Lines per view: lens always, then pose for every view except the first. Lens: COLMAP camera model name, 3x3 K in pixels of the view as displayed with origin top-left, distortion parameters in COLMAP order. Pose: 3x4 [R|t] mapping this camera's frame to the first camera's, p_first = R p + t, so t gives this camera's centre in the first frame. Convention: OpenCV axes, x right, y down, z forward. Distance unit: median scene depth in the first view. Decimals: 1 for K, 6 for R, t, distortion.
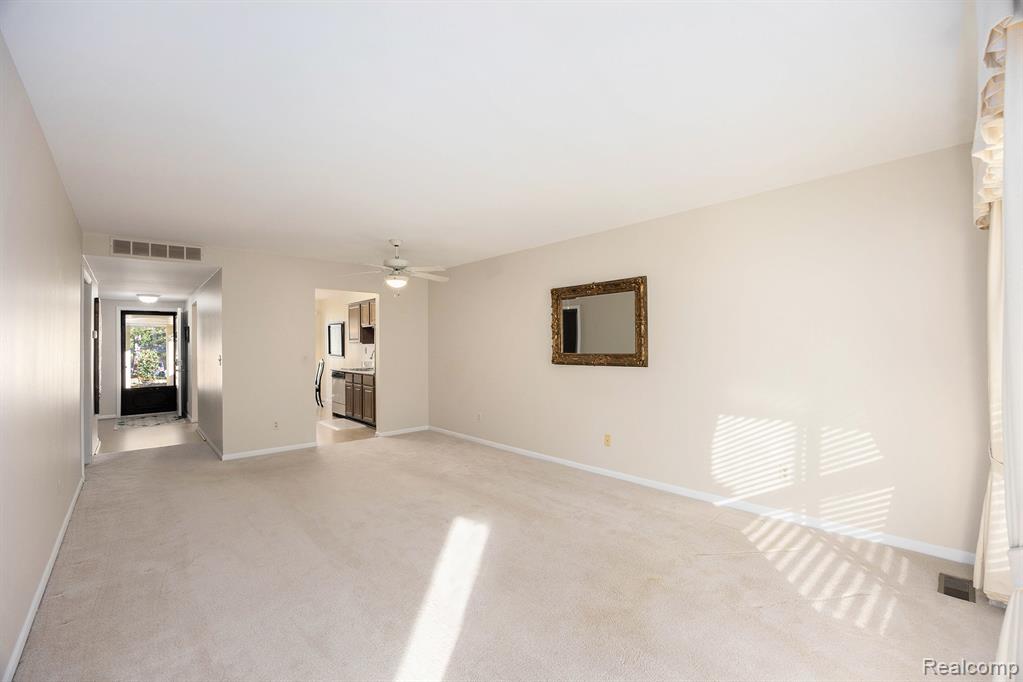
lens RADIAL K [[435.7, 0, 509.5], [0, 435.7, 344.8], [0, 0, 1]] dist [-0.000565, 0.000006]
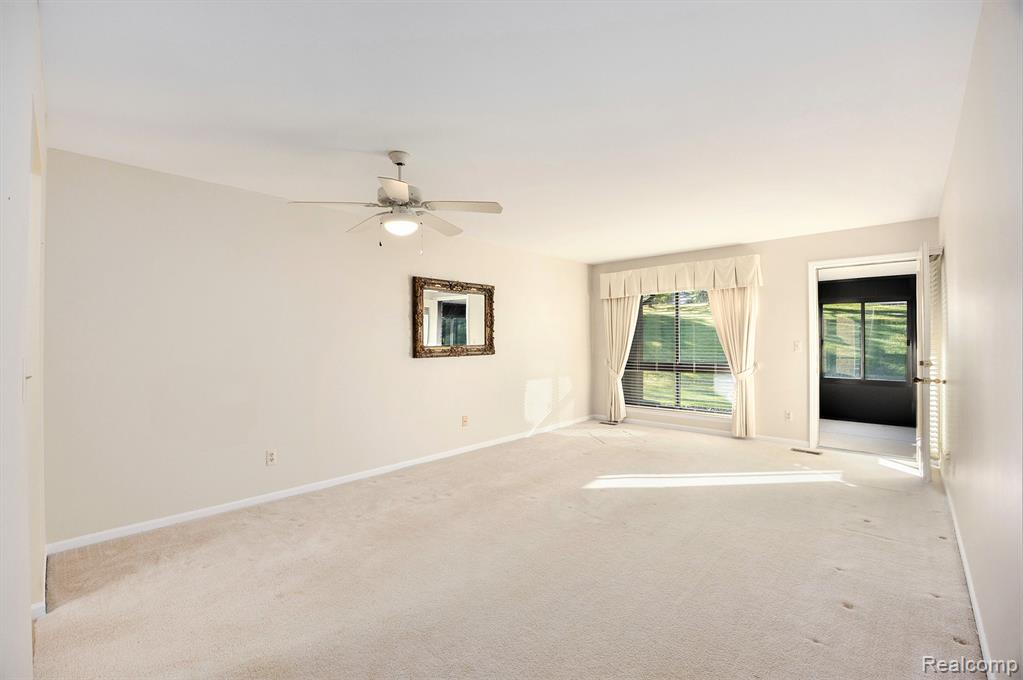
lens RADIAL K [[435.7, 0, 509.5], [0, 435.7, 343.8], [0, 0, 1]] dist [-0.000565, 0.000006]
pose [[-0.113514, 0.003742, 0.993529, -0.936273], [-0.006071, 0.999972, -0.004460, 0.020565], [-0.993518, -0.006538, -0.113488, 1.019790]]
